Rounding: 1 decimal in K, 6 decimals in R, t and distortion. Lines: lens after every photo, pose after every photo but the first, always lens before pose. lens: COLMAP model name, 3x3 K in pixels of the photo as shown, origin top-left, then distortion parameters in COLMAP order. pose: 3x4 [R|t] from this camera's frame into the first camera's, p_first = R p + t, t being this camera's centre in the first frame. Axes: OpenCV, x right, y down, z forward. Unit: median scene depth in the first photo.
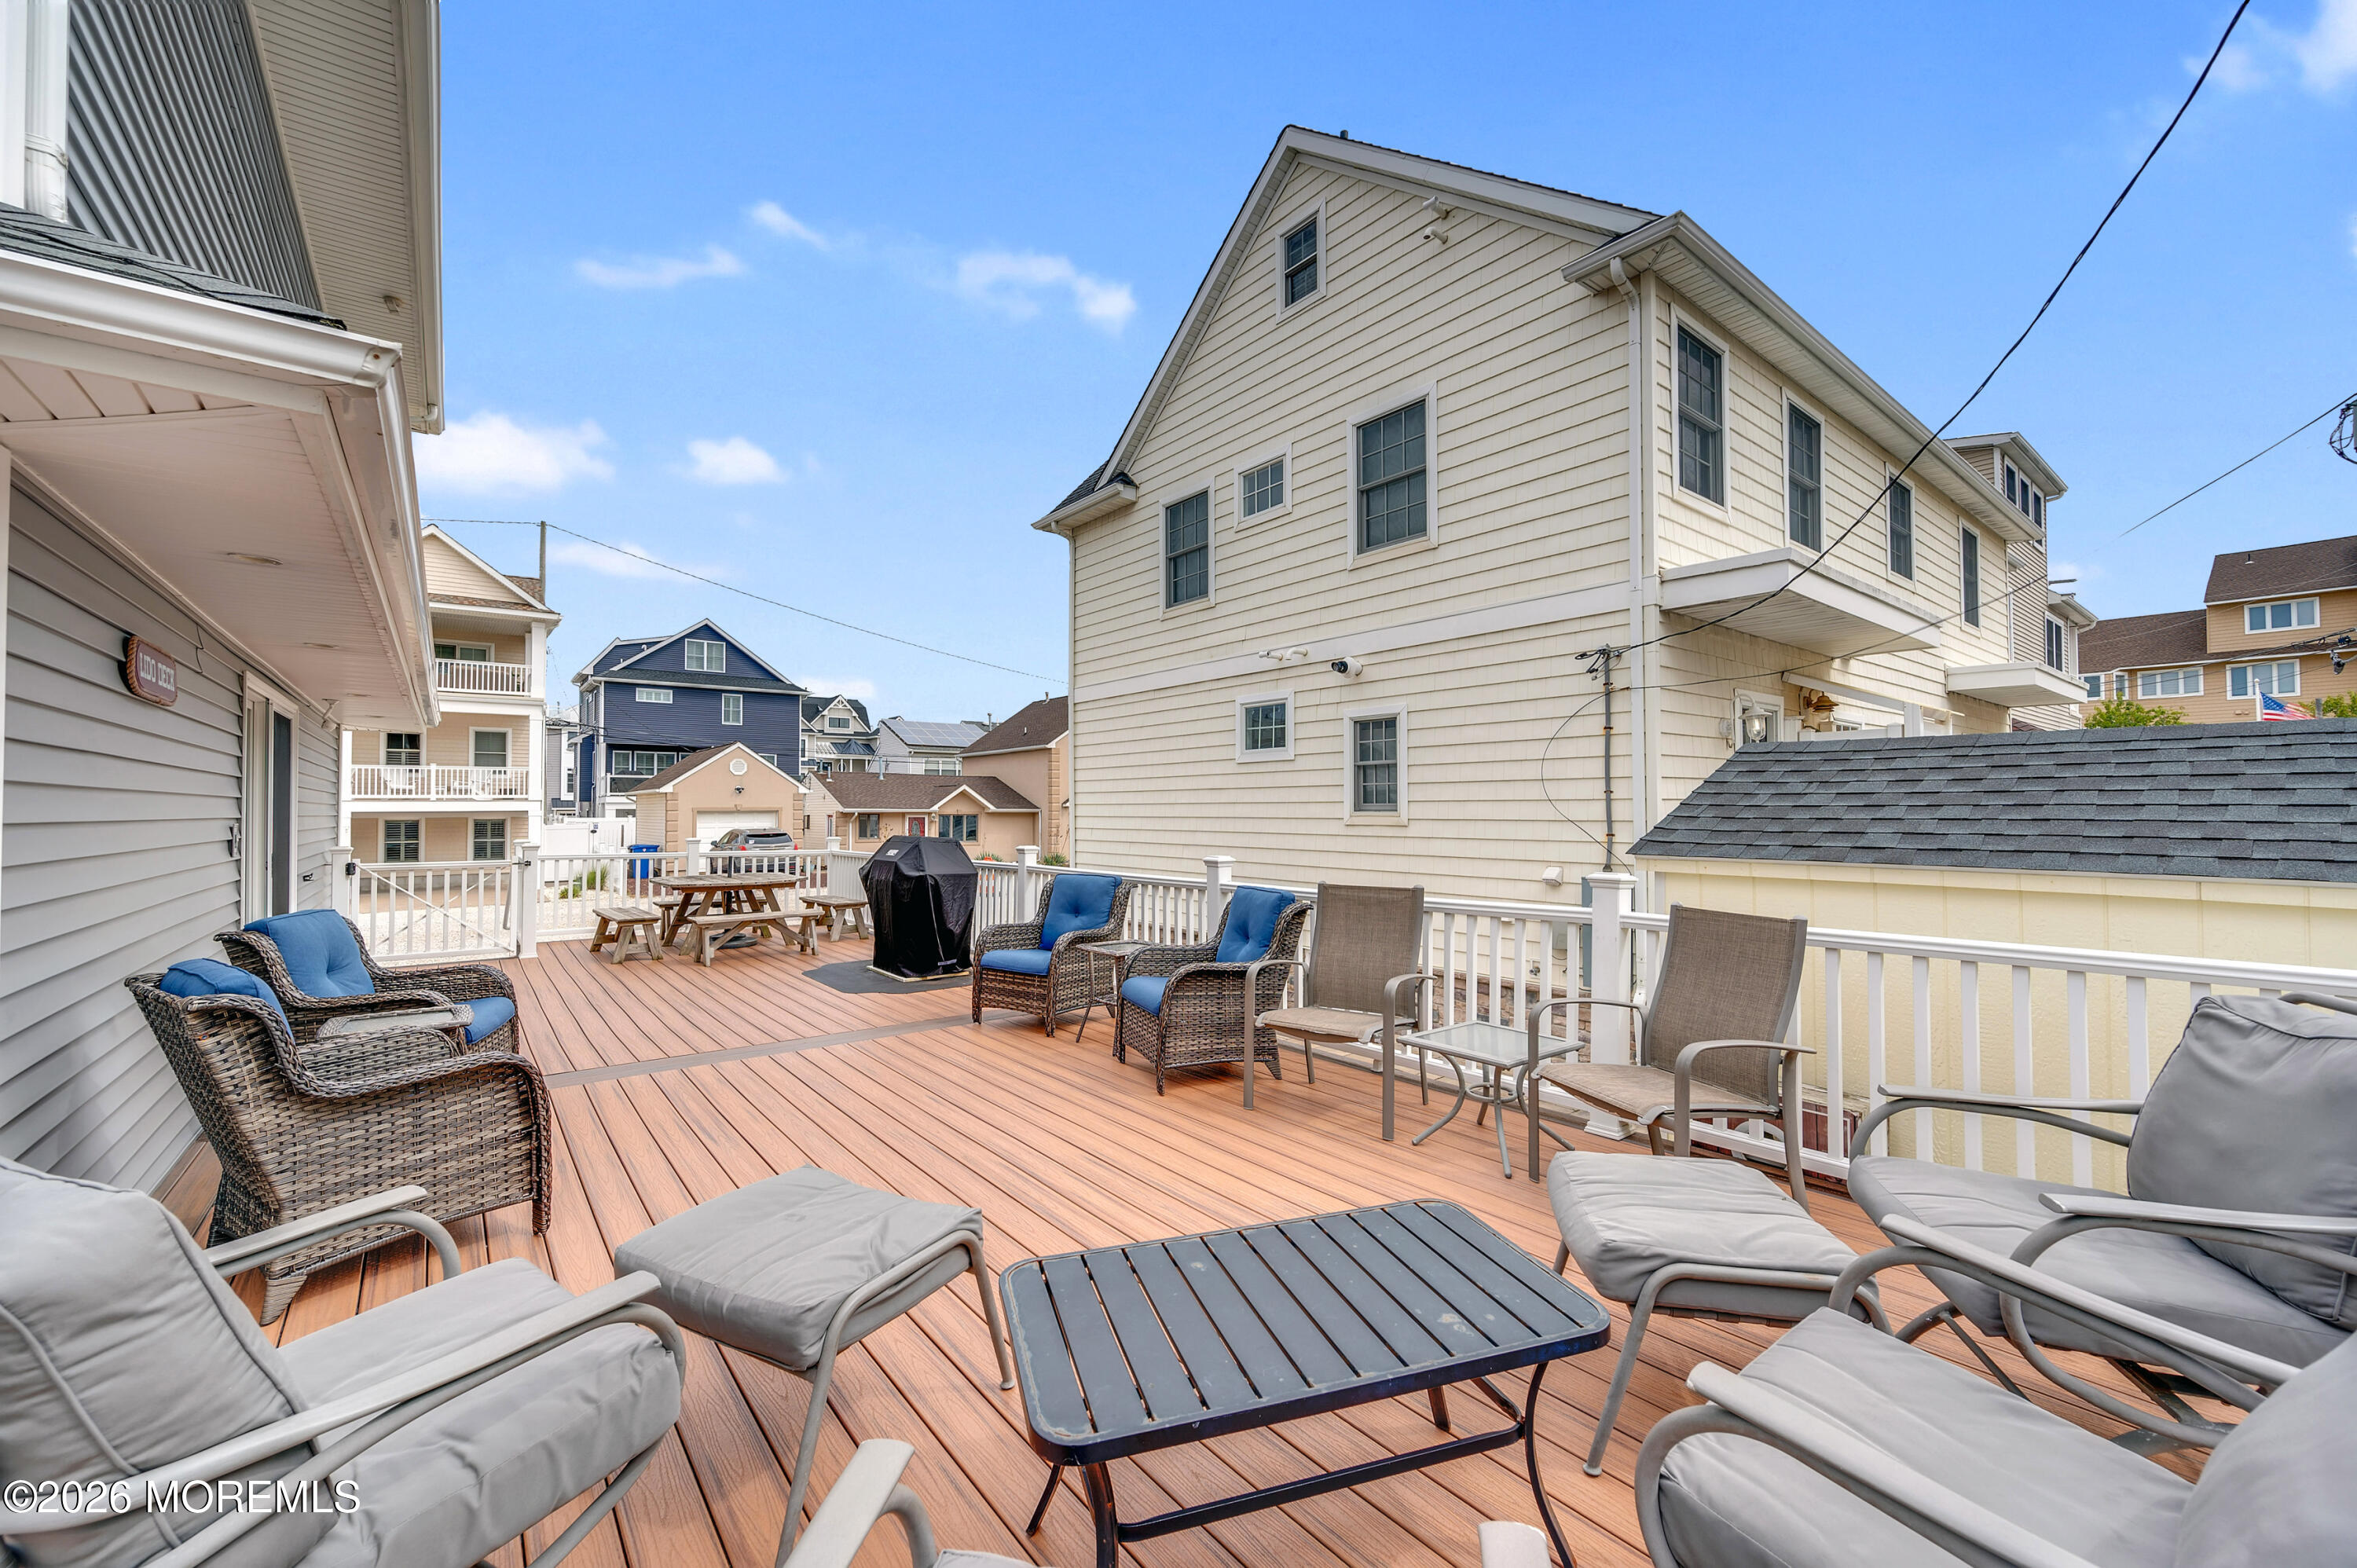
lens RADIAL K [[941.4, 0, 1194.3], [0, 941.4, 794.2], [0, 0, 1]] dist [-0.000992, 0.000505]
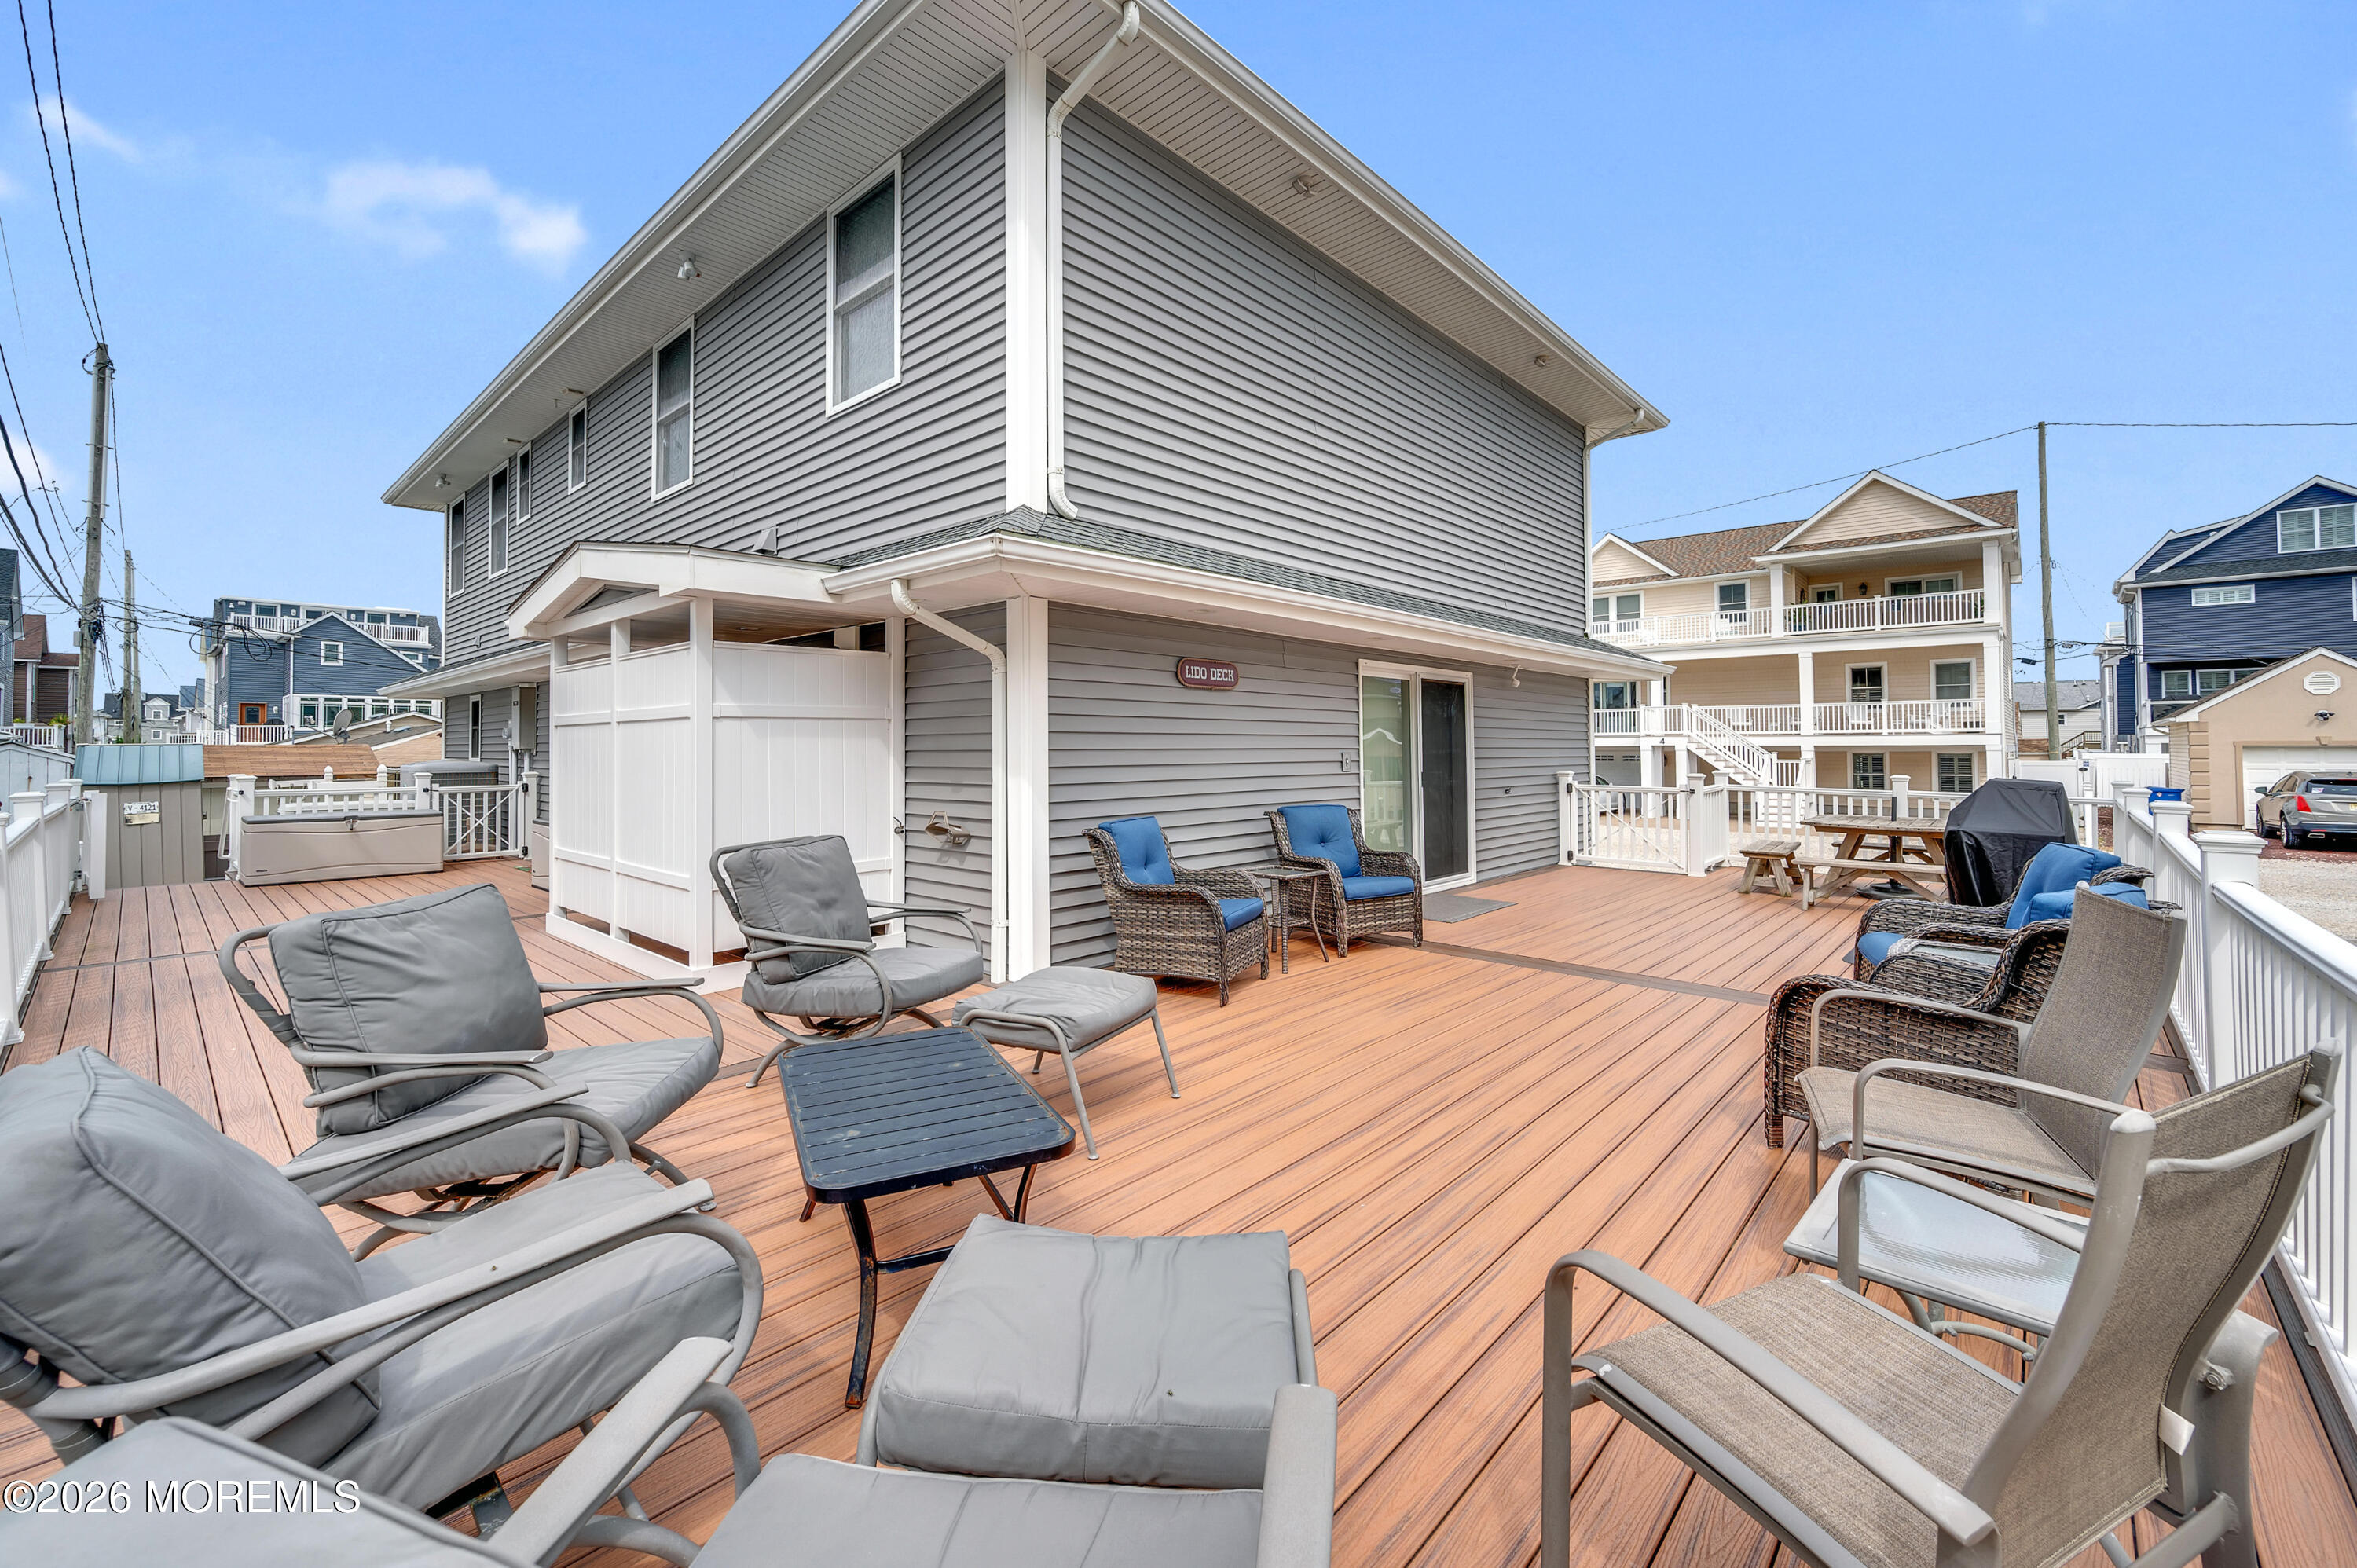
lens RADIAL K [[941.4, 0, 1181.3], [0, 941.4, 729.1], [0, 0, 1]] dist [-0.000992, 0.000505]
pose [[0.157321, -0.014229, -0.987445, 0.325884], [0.015345, 0.999811, -0.011963, 0.003055], [0.987428, -0.013270, 0.157509, 0.247724]]
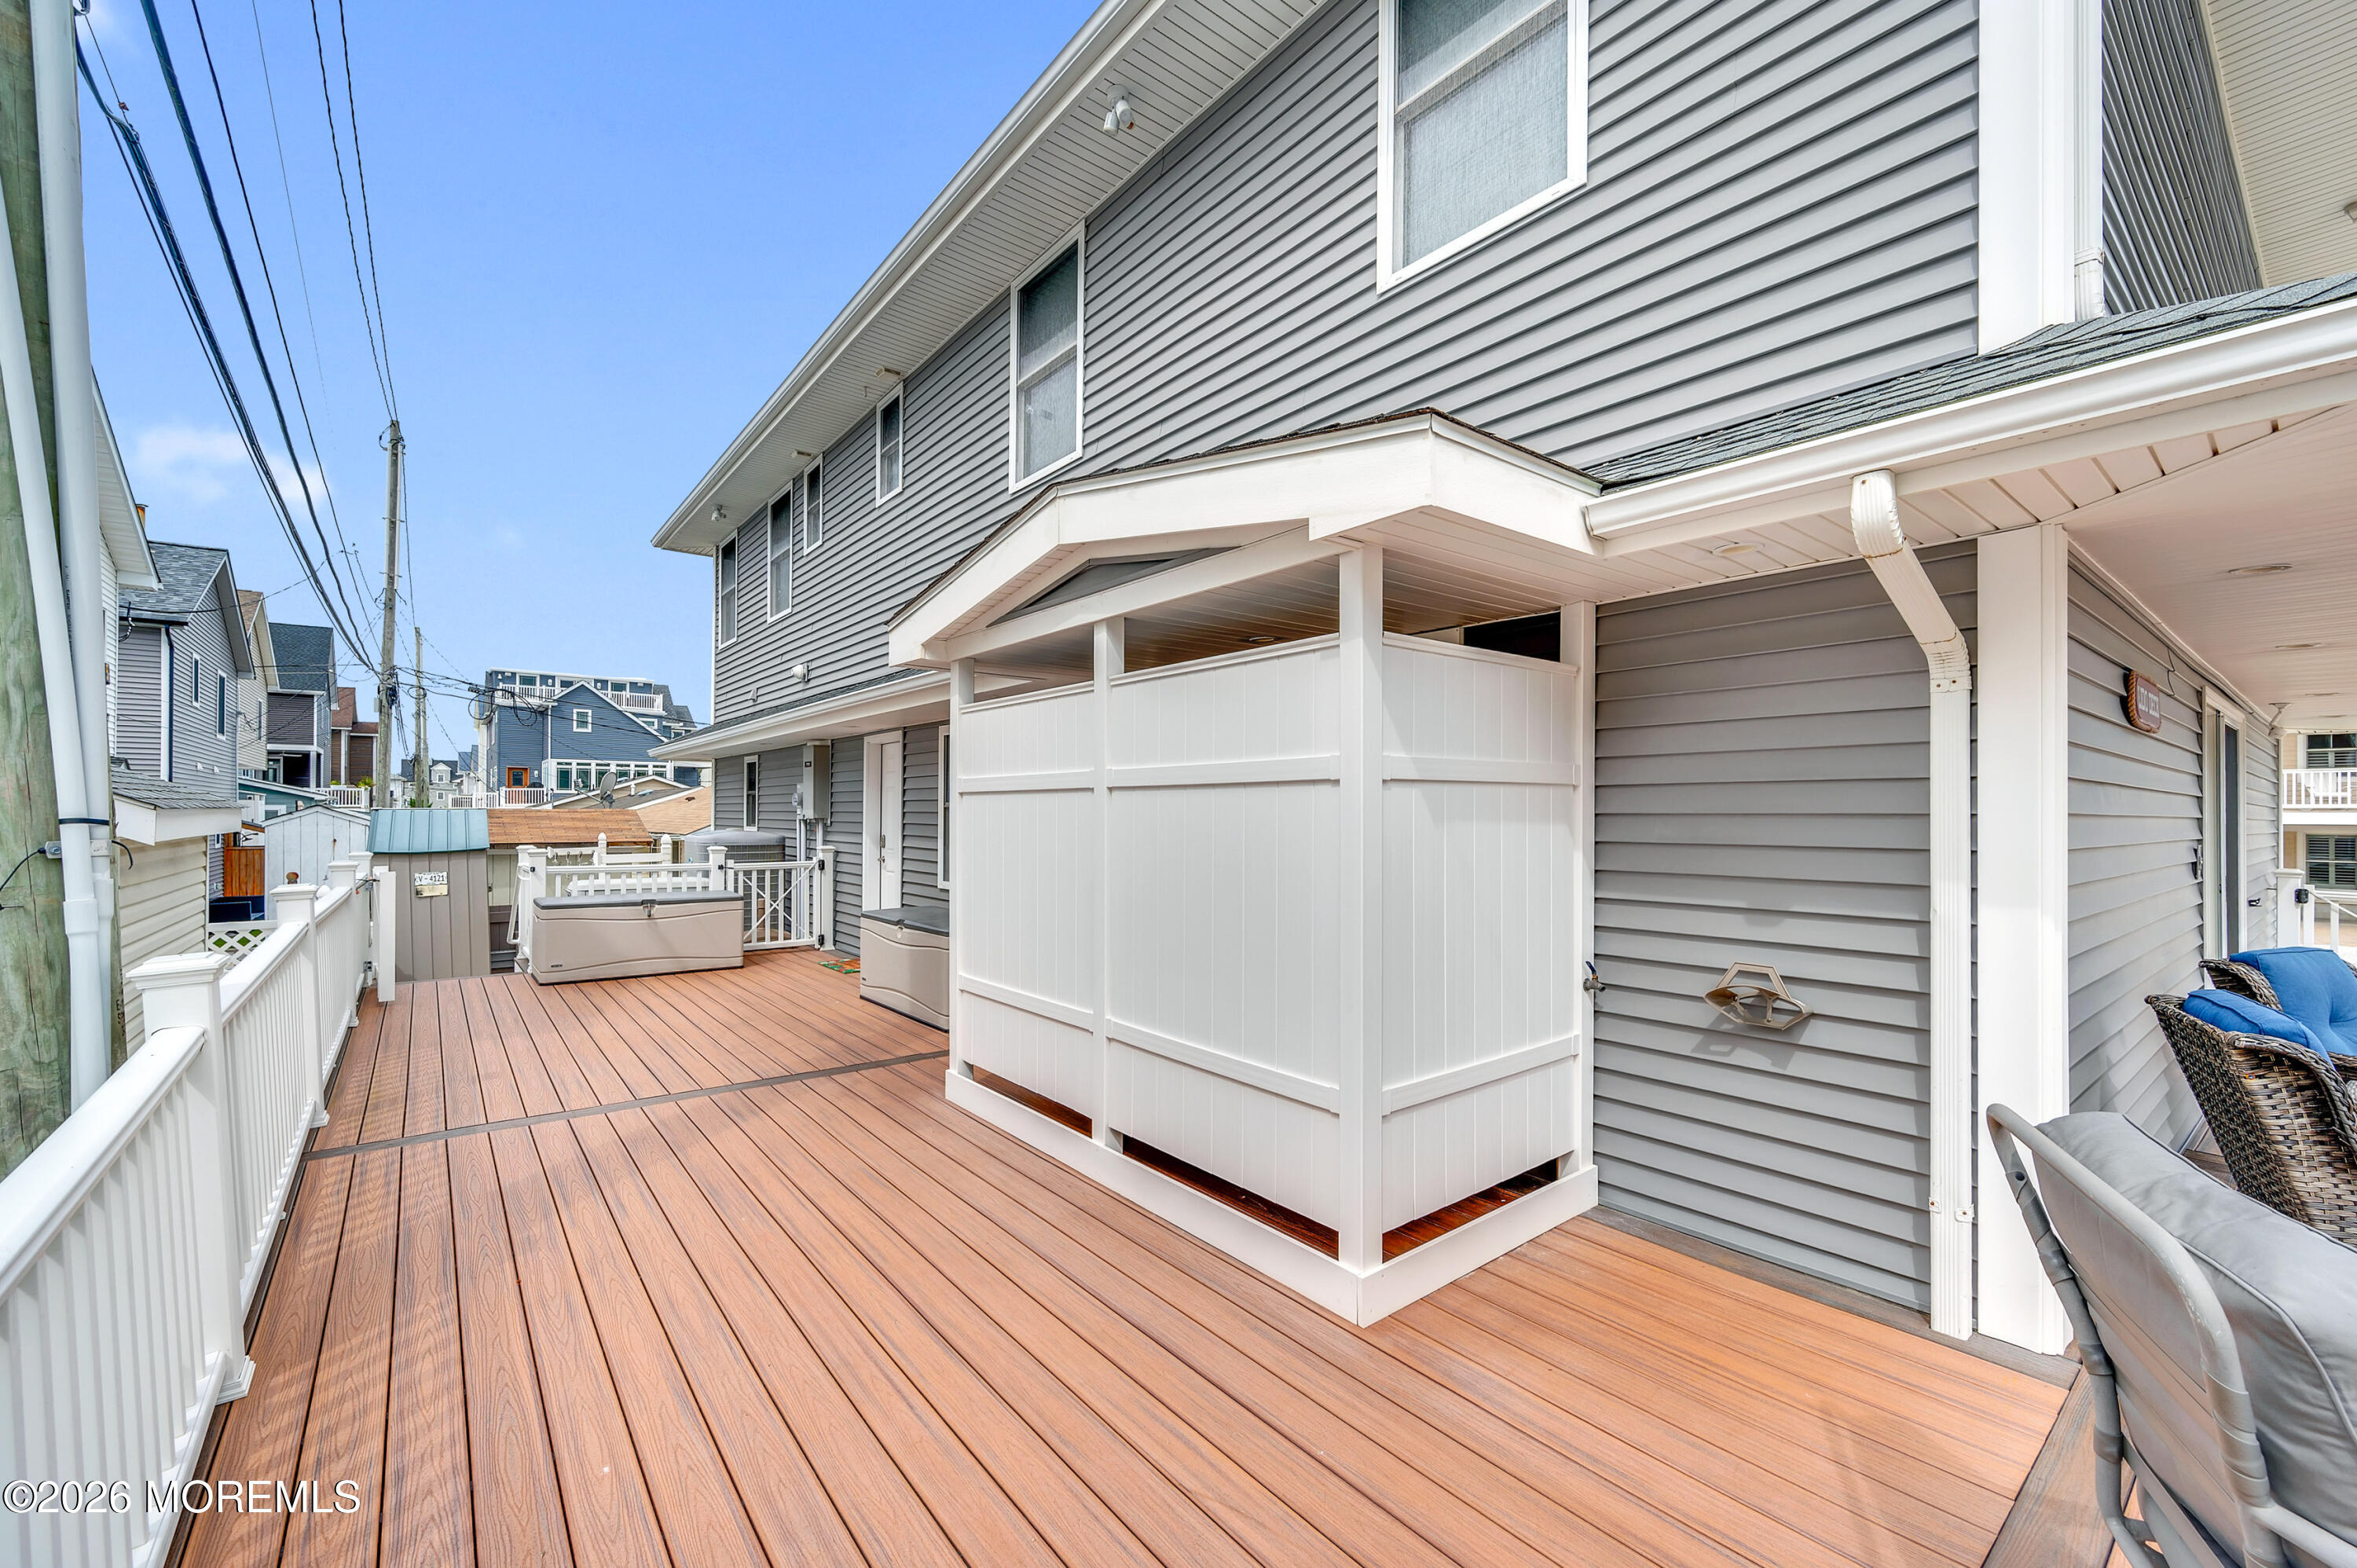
lens RADIAL K [[941.4, 0, 1165.8], [0, 941.4, 810.5], [0, 0, 1]] dist [-0.000992, 0.000505]
pose [[-0.012823, 0.001797, -0.999916, -0.018740], [0.006839, 0.999975, 0.001709, -0.007734], [0.999894, -0.006817, -0.012835, -0.031379]]
